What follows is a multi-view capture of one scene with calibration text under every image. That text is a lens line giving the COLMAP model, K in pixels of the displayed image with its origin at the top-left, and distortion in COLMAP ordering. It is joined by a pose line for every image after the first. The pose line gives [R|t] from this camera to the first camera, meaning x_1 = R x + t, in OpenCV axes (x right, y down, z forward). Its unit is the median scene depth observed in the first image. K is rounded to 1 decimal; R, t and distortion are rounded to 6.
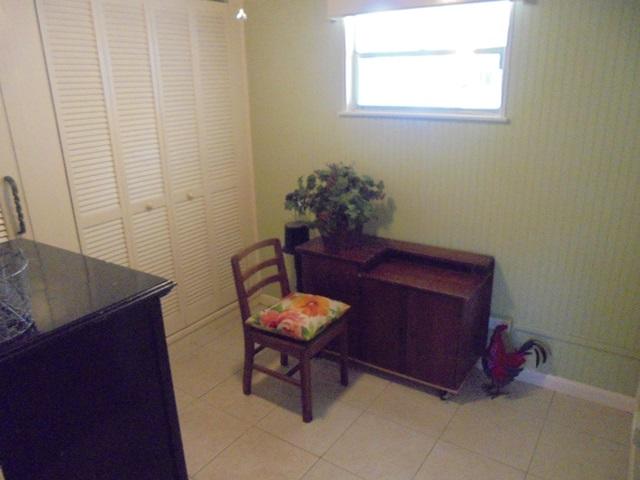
lens RADIAL K [[476.8, 0, 320.0], [0, 476.8, 240.0], [0, 0, 1]] dist [-0.134527, 0.101219]
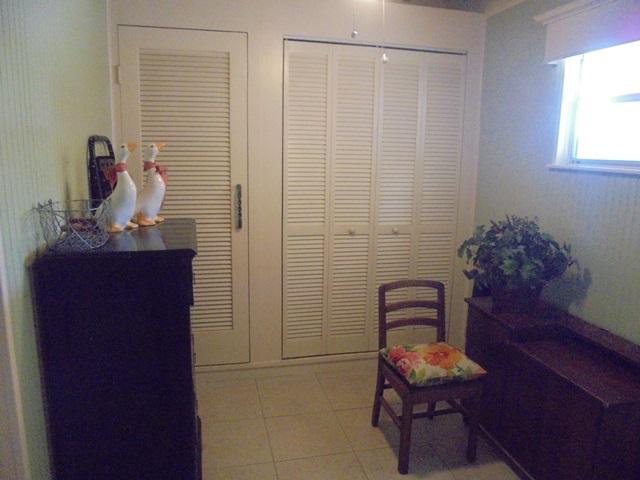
lens RADIAL K [[476.8, 0, 320.0], [0, 476.8, 240.0], [0, 0, 1]] dist [-0.134527, 0.101219]
pose [[0.738748, 0.166622, -0.653061, 0.359009], [-0.249582, 0.967705, -0.035429, 0.008696], [0.626067, 0.189166, 0.756476, 0.102326]]
